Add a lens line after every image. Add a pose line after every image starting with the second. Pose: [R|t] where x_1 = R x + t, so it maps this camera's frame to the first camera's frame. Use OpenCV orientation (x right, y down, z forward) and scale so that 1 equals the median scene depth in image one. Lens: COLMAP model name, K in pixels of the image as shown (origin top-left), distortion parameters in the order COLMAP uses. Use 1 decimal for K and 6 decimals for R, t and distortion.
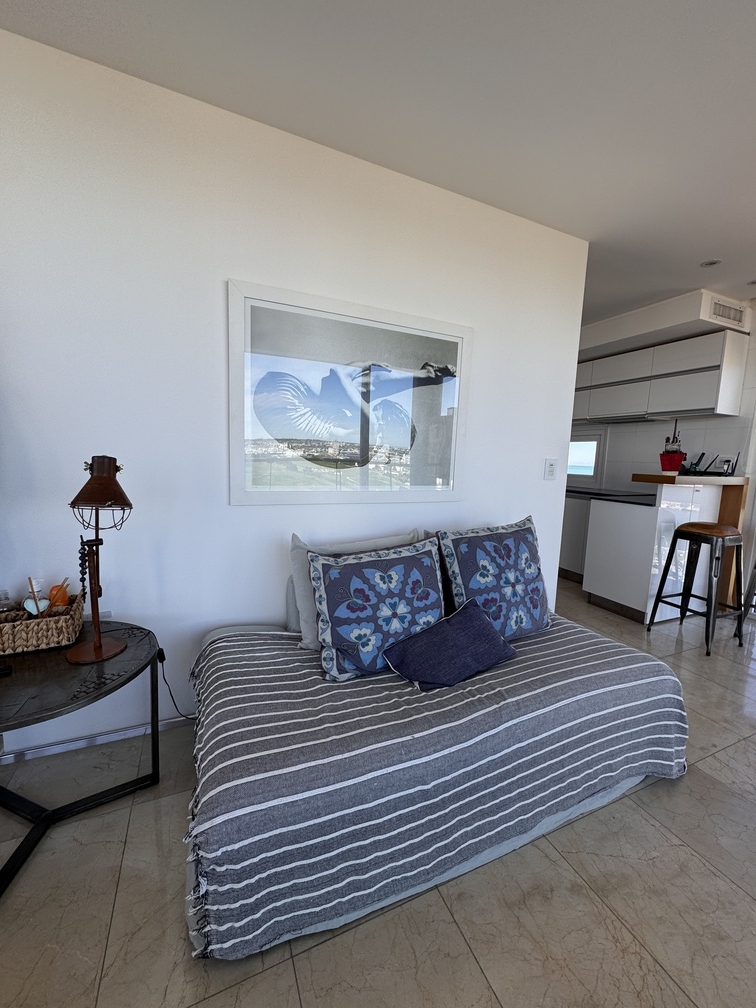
lens RADIAL K [[405.1, 0, 379.7], [0, 405.1, 504.4], [0, 0, 1]] dist [-0.000052, -0.000047]
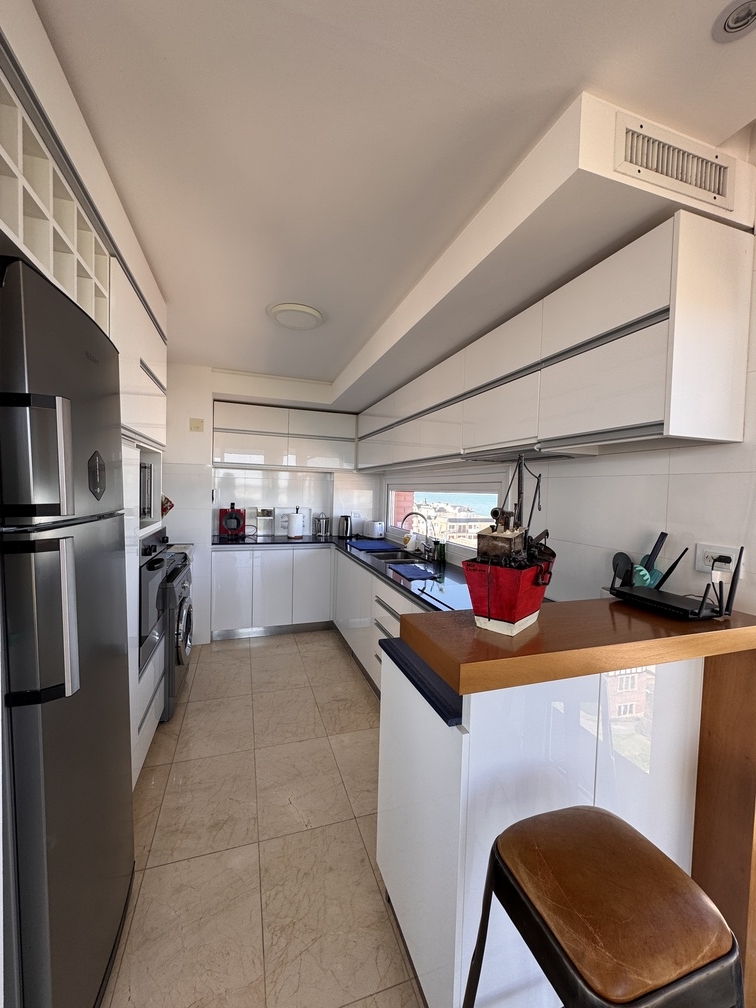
lens RADIAL K [[405.1, 0, 377.5], [0, 405.1, 506.8], [0, 0, 1]] dist [-0.000052, -0.000047]
pose [[0.994230, -0.014914, -0.106226, 0.566901], [0.006514, 0.996854, -0.078988, -0.125063], [0.107070, 0.077840, 0.991200, 0.573736]]
